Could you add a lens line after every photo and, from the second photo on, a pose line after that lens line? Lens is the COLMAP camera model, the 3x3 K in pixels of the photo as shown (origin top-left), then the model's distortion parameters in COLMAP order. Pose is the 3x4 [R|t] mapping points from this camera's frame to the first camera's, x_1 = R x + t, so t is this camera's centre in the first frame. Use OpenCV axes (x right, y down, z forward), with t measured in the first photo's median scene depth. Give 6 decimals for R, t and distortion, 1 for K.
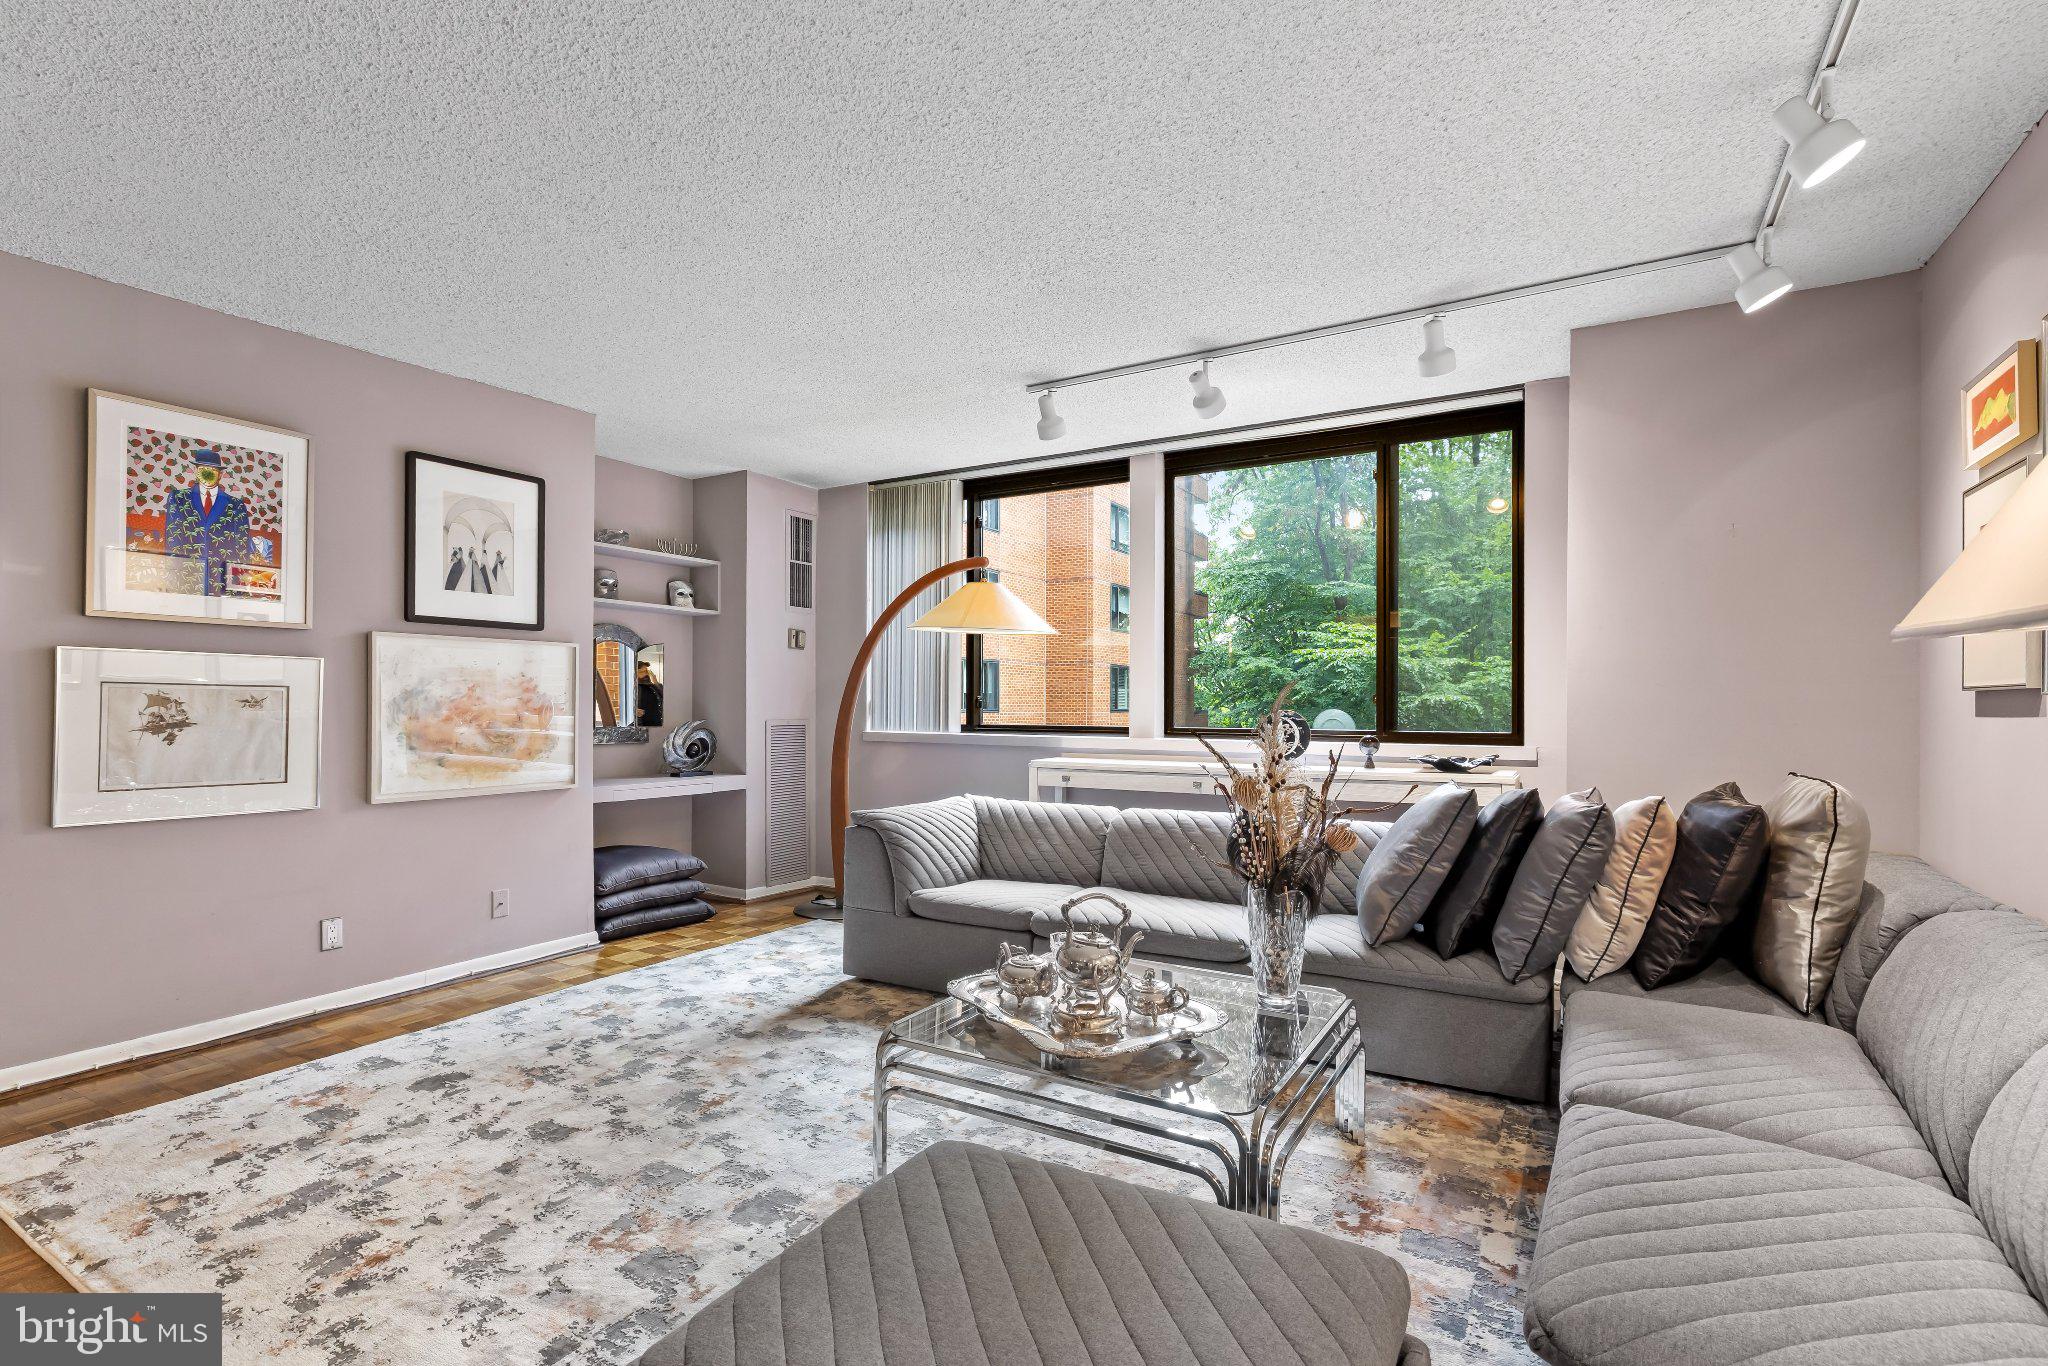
lens RADIAL K [[965.9, 0, 1023.1], [0, 965.9, 701.9], [0, 0, 1]] dist [-0.000142, 0.000164]
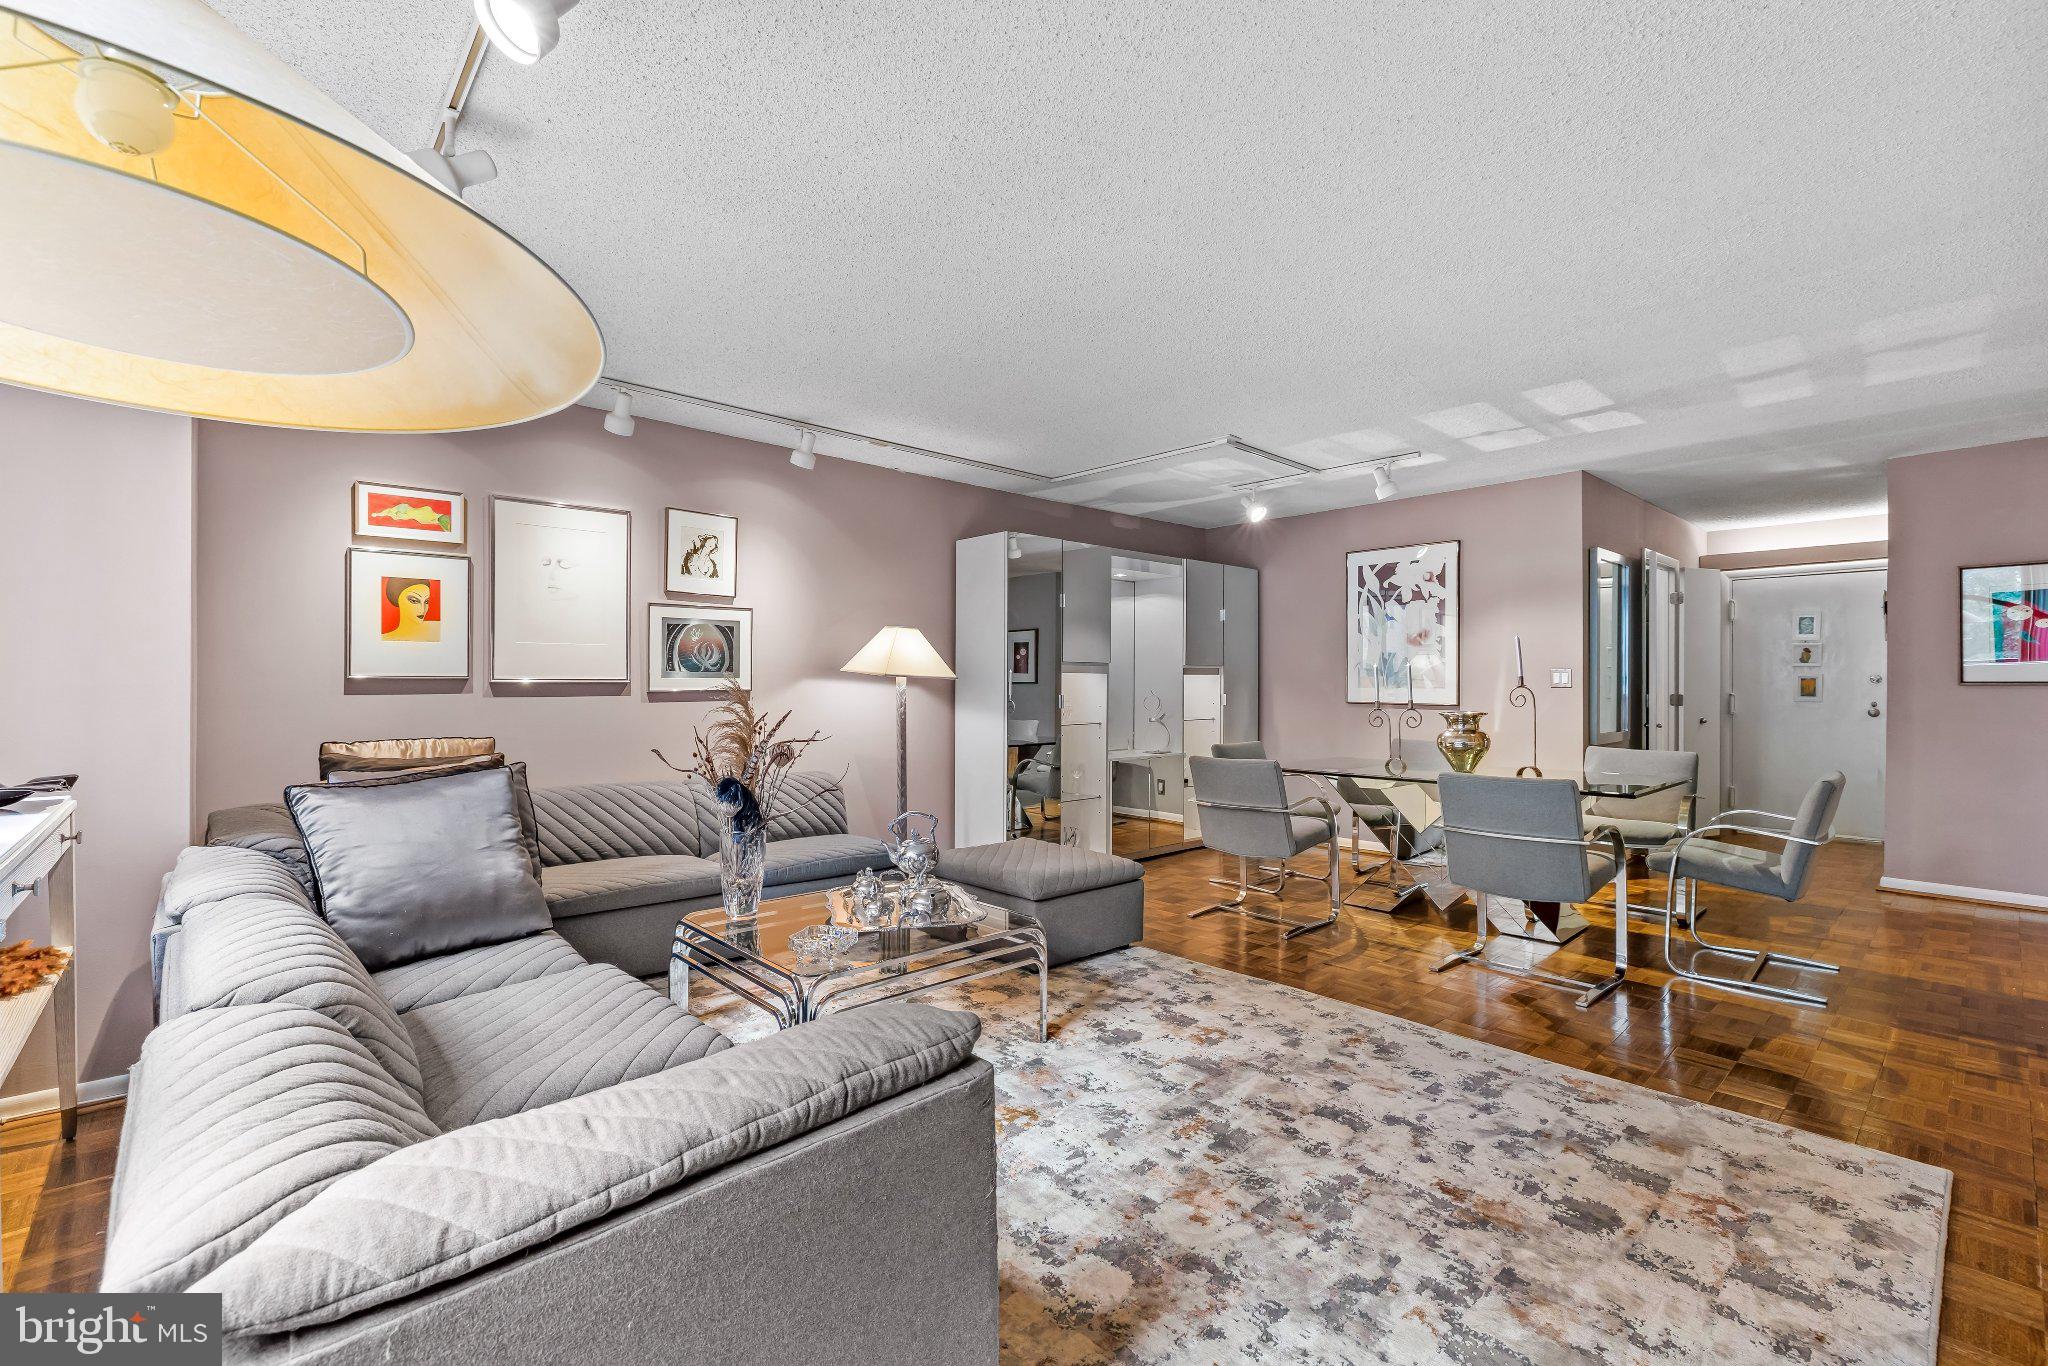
lens RADIAL K [[897.9, 0, 1024.0], [0, 897.9, 683.0], [0, 0, 1]] dist [0.000499, 0.000070]
pose [[-0.958461, -0.005567, 0.285170, -0.413374], [-0.005217, 0.999984, 0.001988, -0.012474], [-0.285177, 0.000417, -0.958475, 1.896022]]
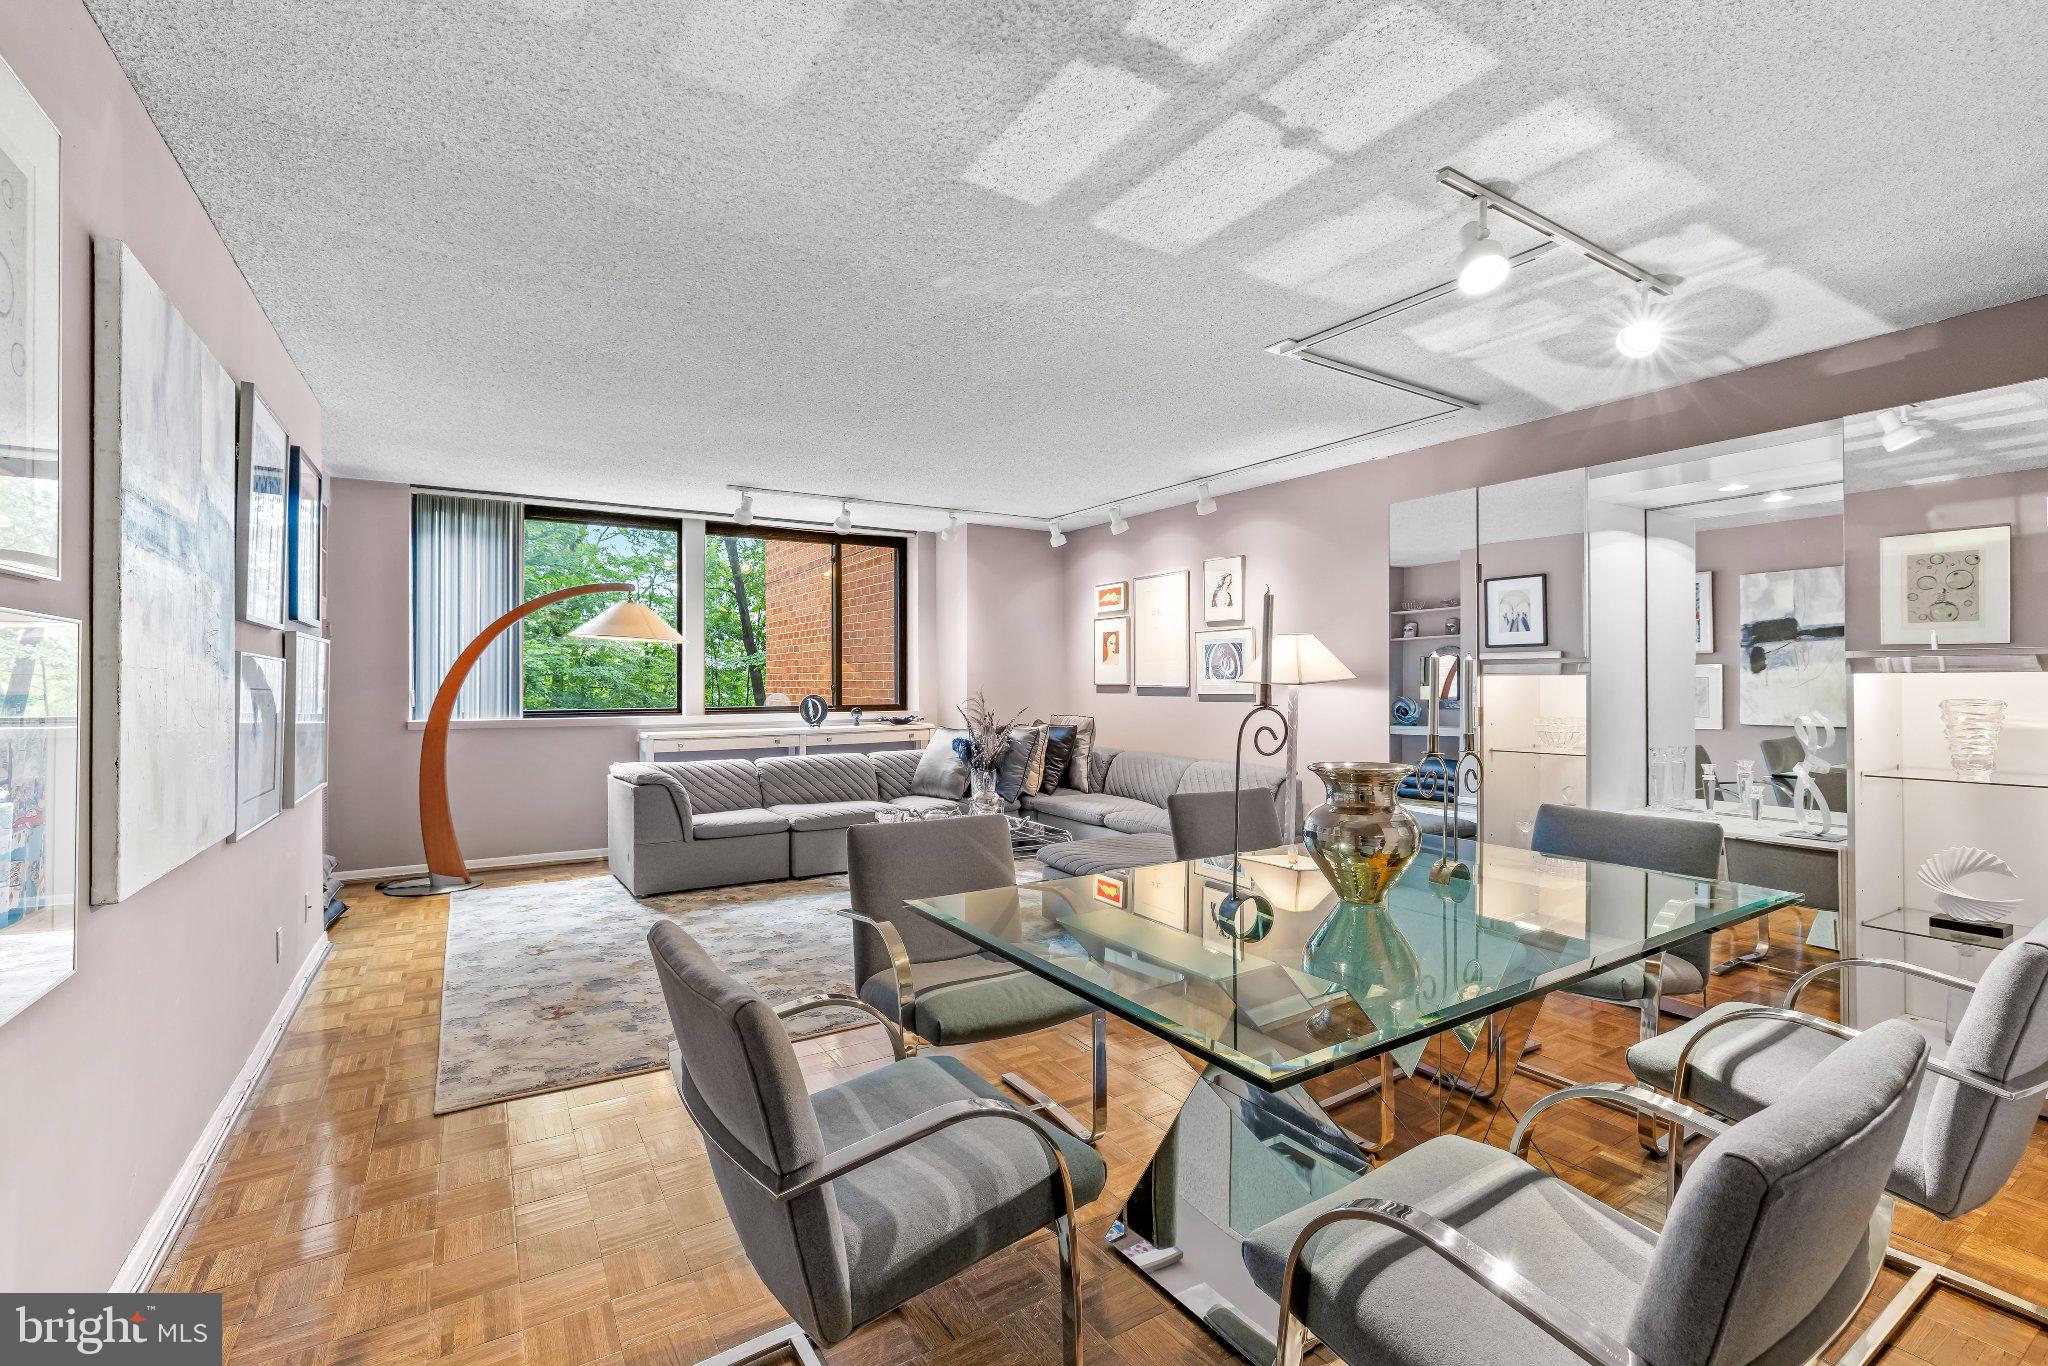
lens RADIAL K [[897.9, 0, 1024.0], [0, 897.9, 683.0], [0, 0, 1]] dist [0.000499, 0.000070]
pose [[0.454986, -0.005252, 0.890483, -1.531073], [0.001327, 0.999985, 0.005220, -0.030501], [-0.890497, -0.001194, 0.454987, -0.088087]]
